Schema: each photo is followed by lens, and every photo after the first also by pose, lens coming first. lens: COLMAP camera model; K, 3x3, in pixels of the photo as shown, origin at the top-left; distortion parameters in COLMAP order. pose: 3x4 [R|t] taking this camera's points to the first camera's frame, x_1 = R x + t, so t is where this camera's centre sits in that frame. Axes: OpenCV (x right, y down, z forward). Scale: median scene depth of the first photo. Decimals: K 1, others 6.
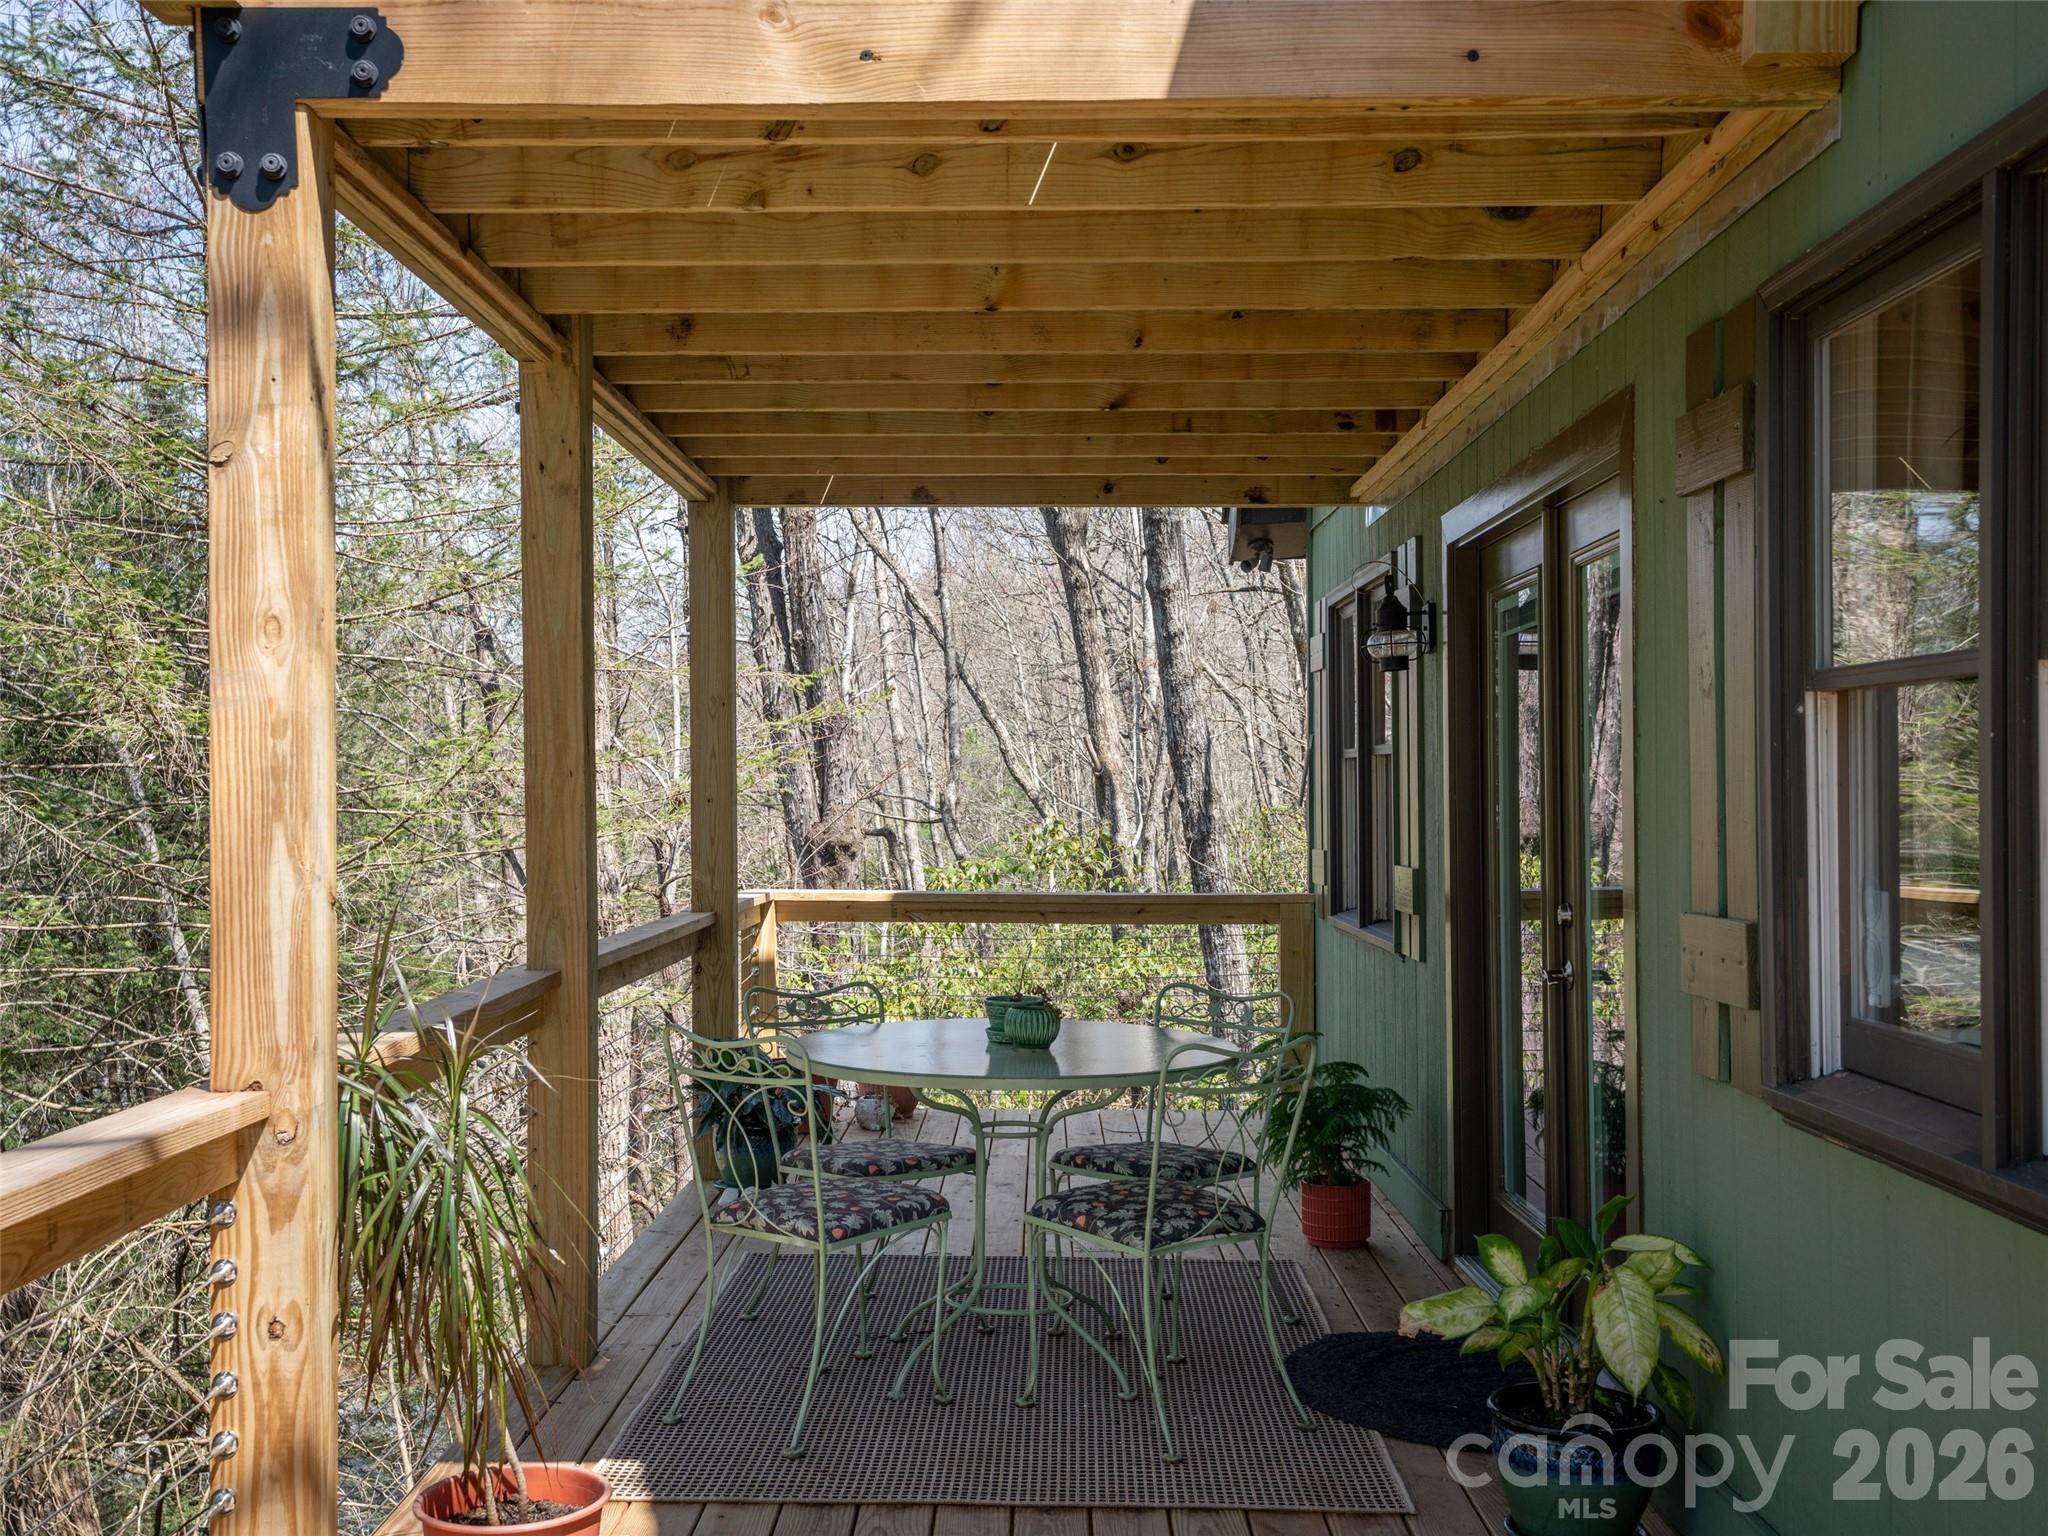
lens RADIAL K [[2184.3, 0, 1020.4], [0, 2184.3, 785.4], [0, 0, 1]] dist [0.051525, 0.001462]
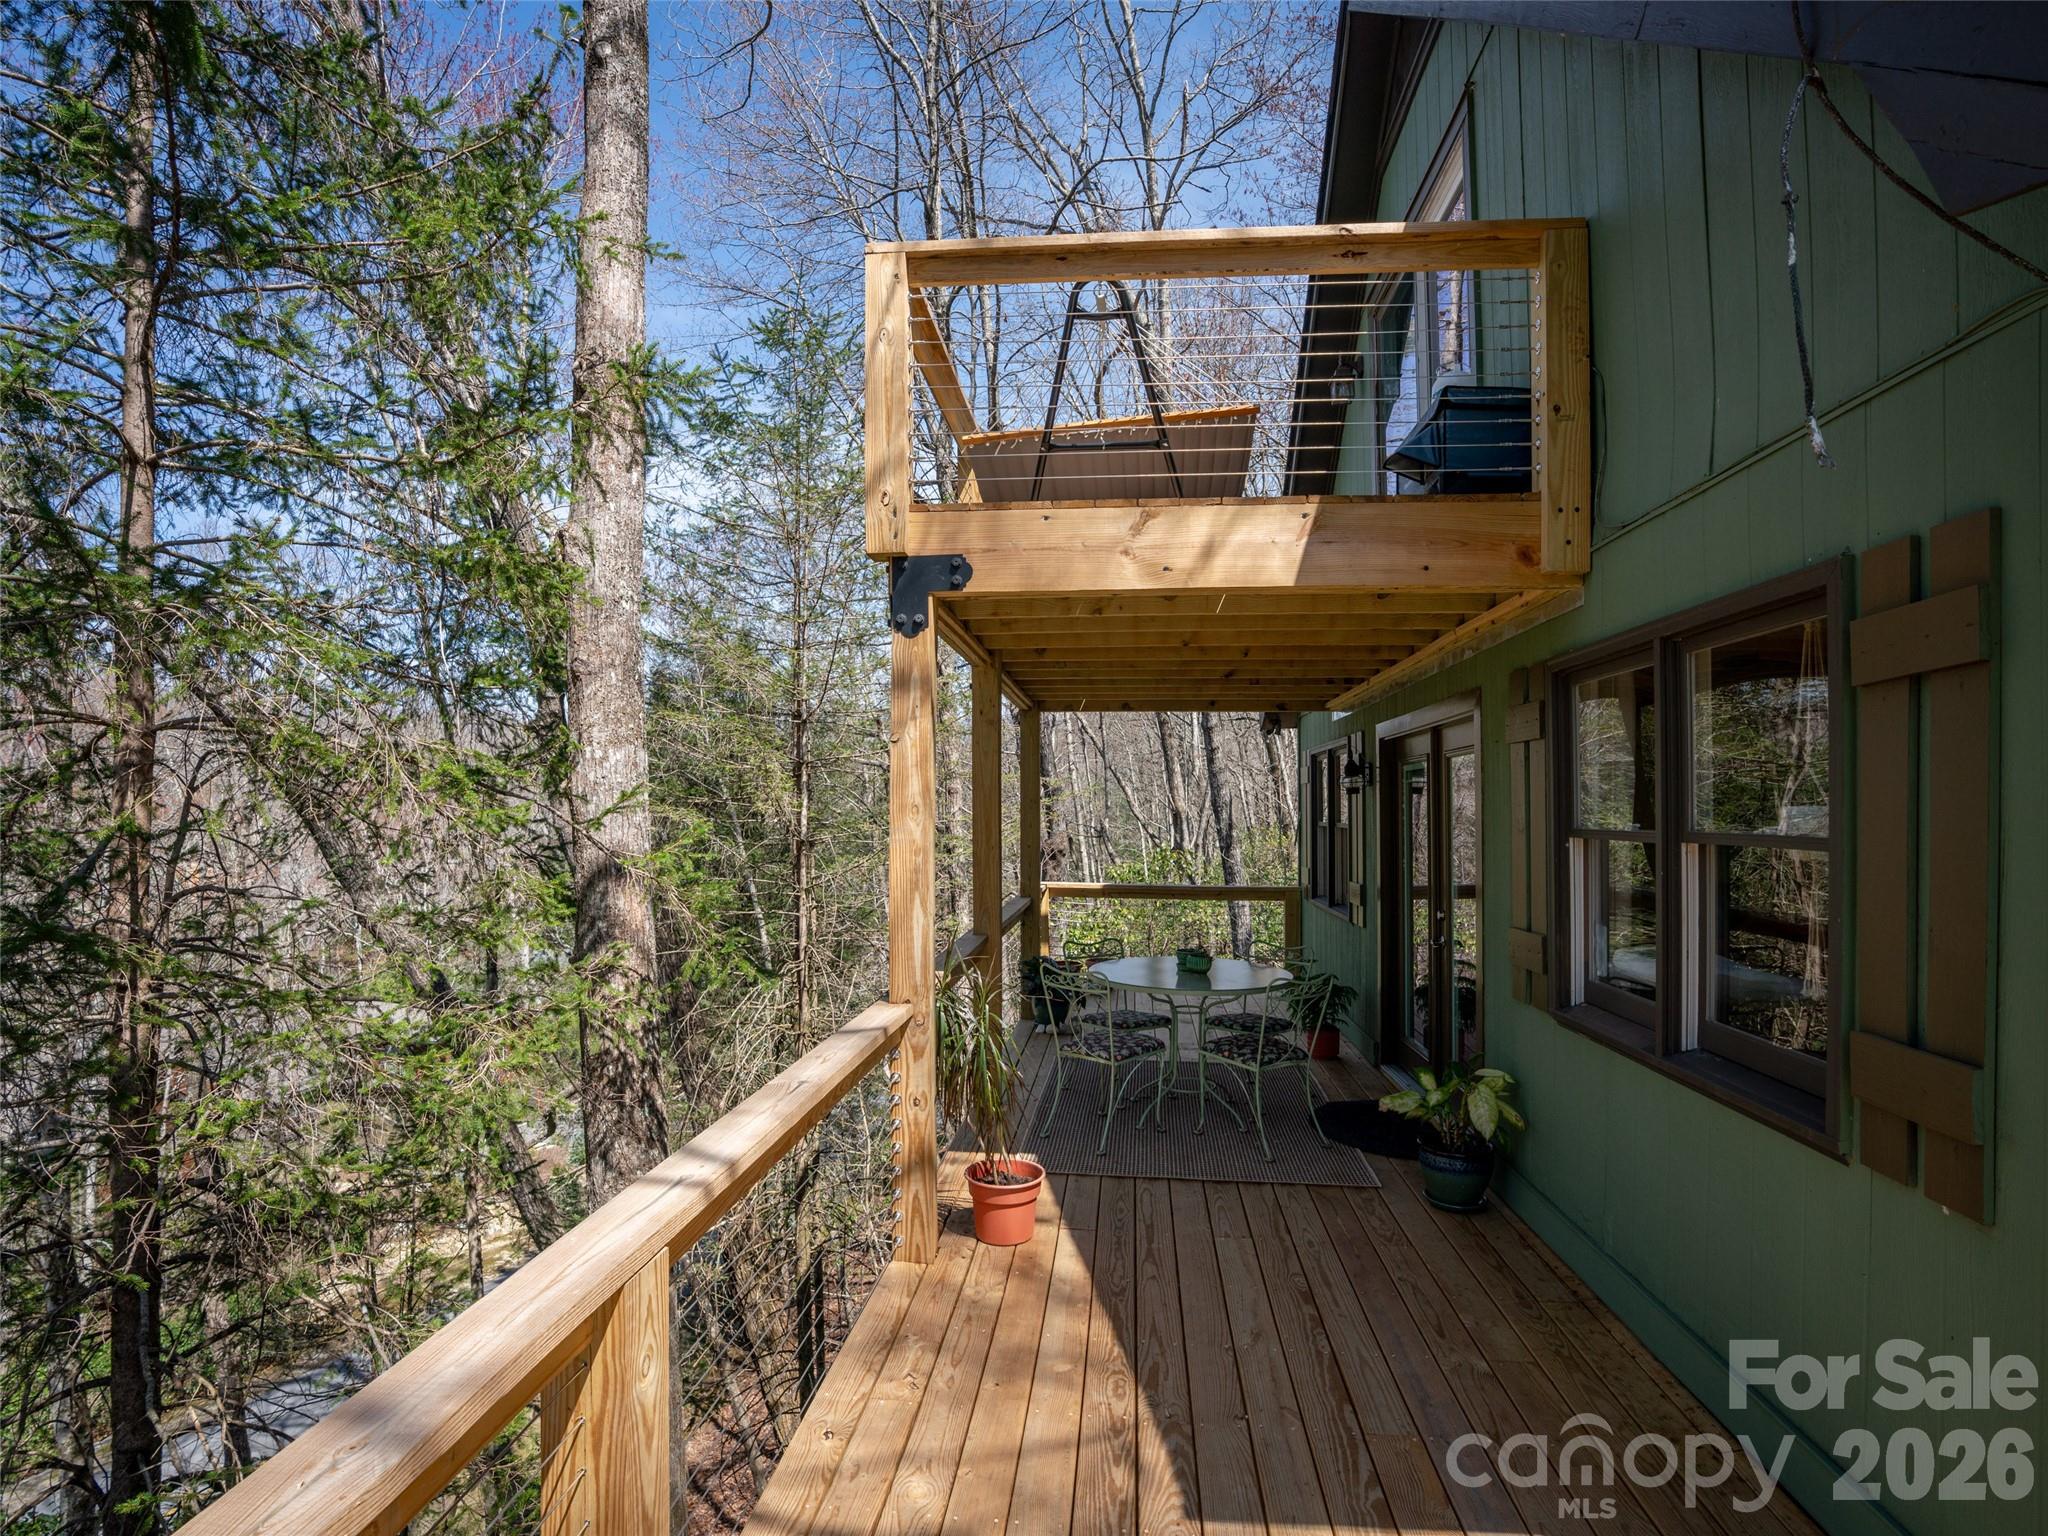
lens RADIAL K [[1058.5, 0, 1029.7], [0, 1058.5, 785.8], [0, 0, 1]] dist [-0.084658, 0.040182]
pose [[0.996249, 0.003772, -0.086447, -0.071610], [-0.005565, 0.999774, -0.020518, -0.046177], [0.086351, 0.020922, 0.996045, -0.083330]]
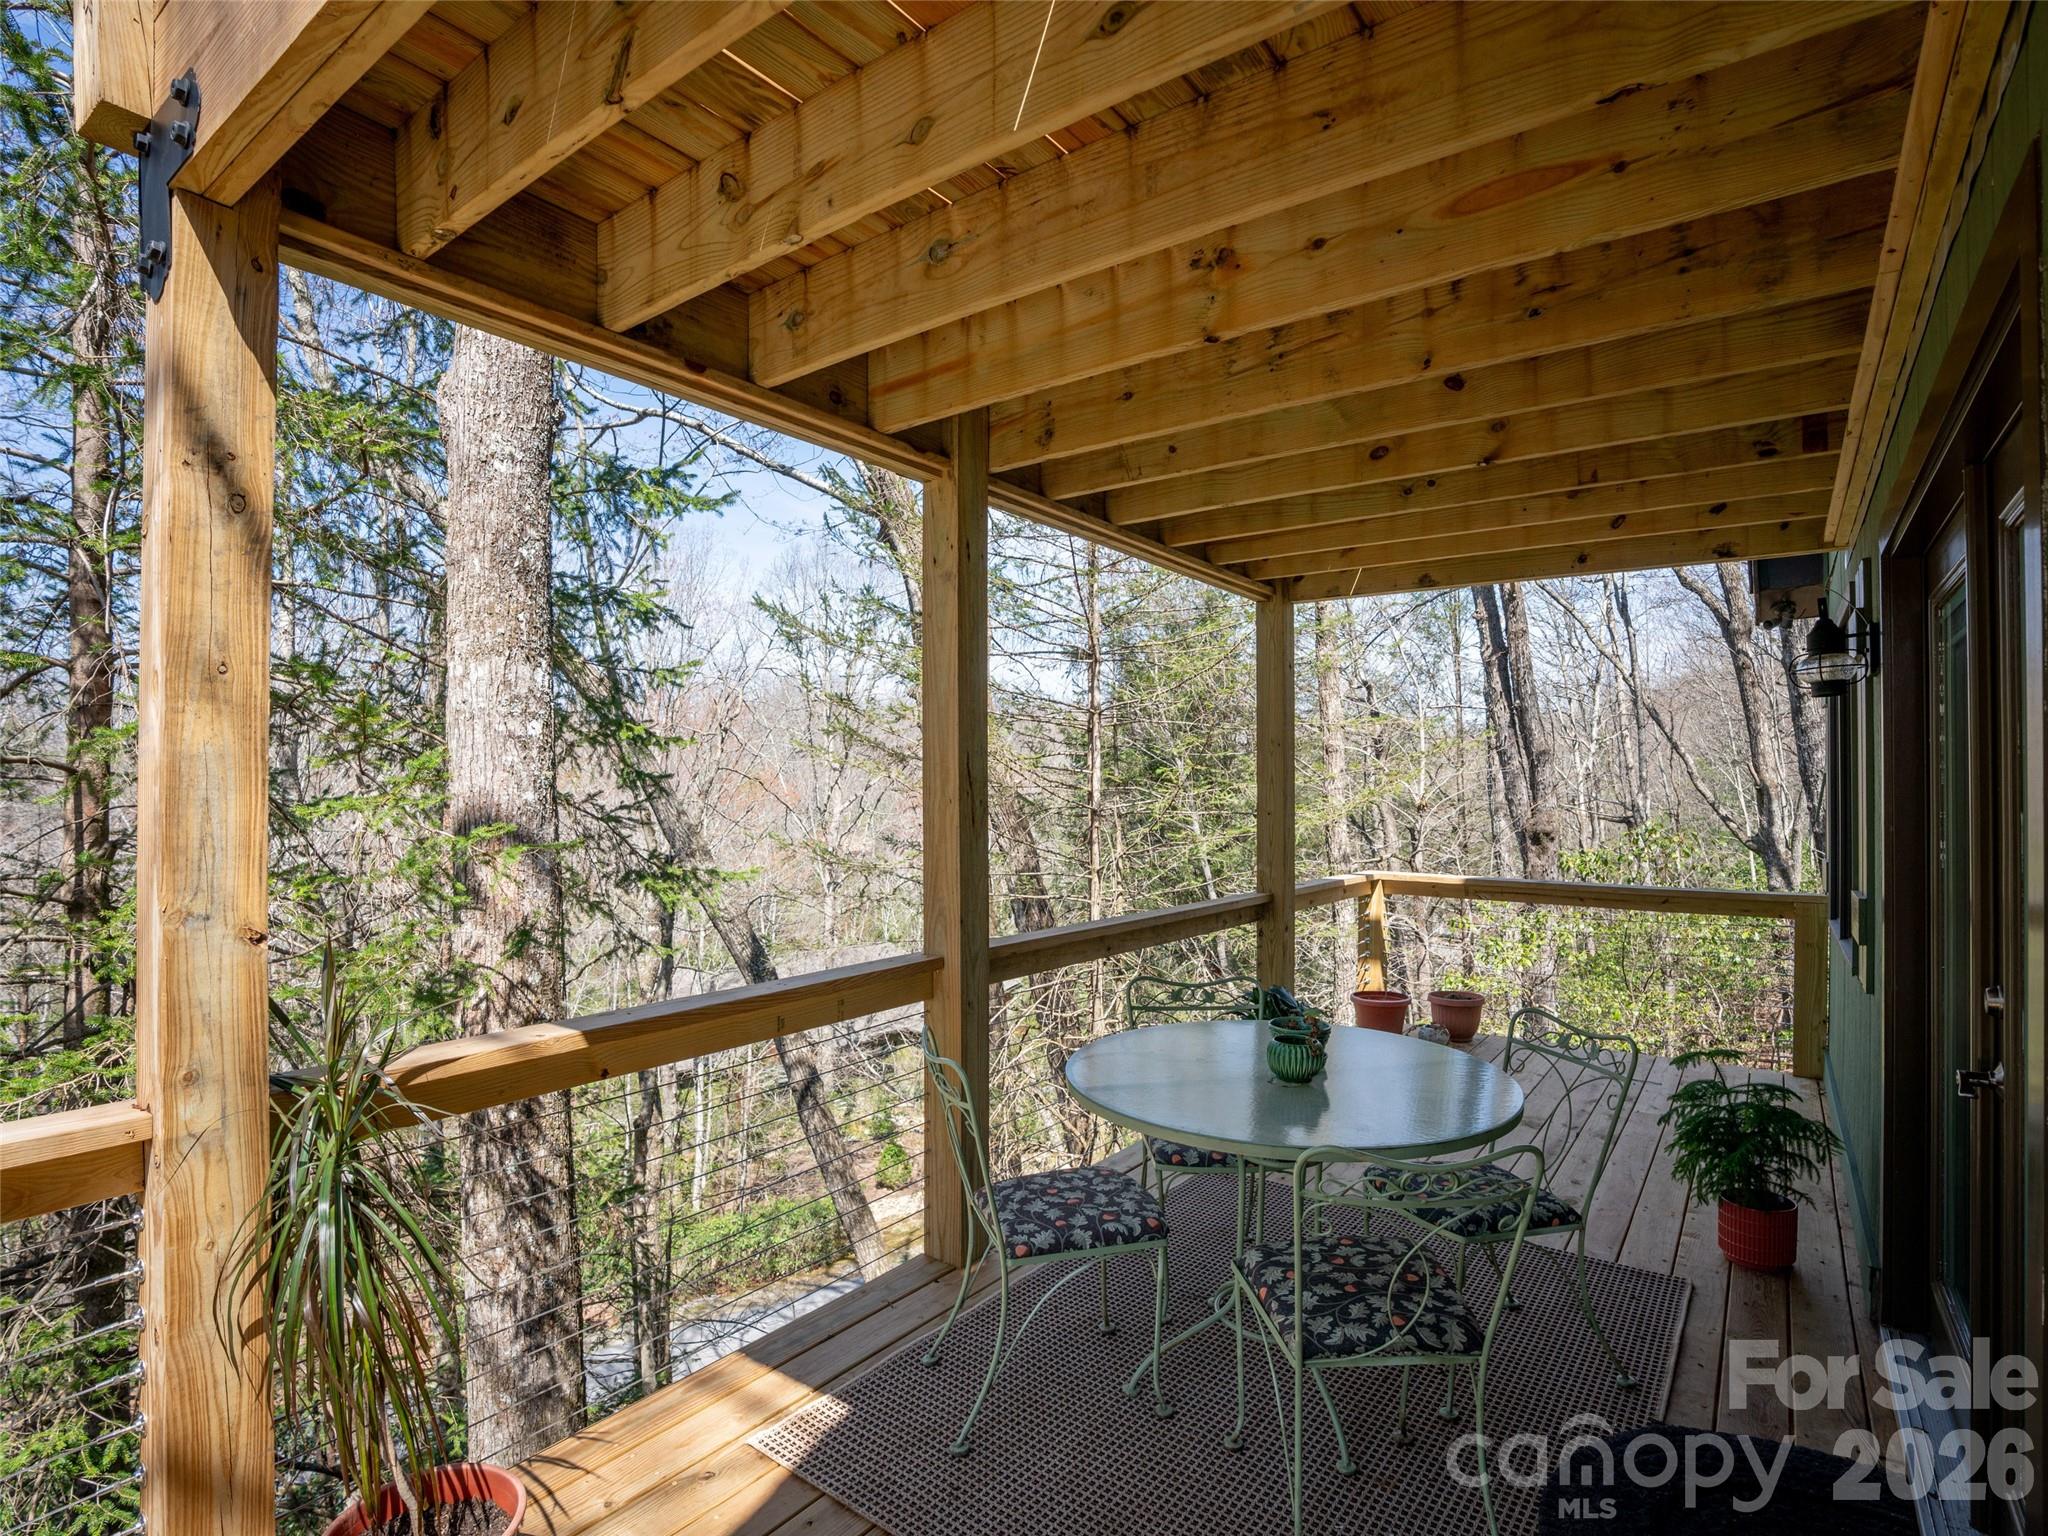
lens RADIAL K [[1058.5, 0, 1029.7], [0, 1058.5, 785.8], [0, 0, 1]] dist [-0.084658, 0.040182]
pose [[0.813961, 0.002325, -0.580914, 0.178504], [-0.004557, 0.999987, -0.002383, -0.011957], [0.580901, 0.004587, 0.813961, 0.520881]]
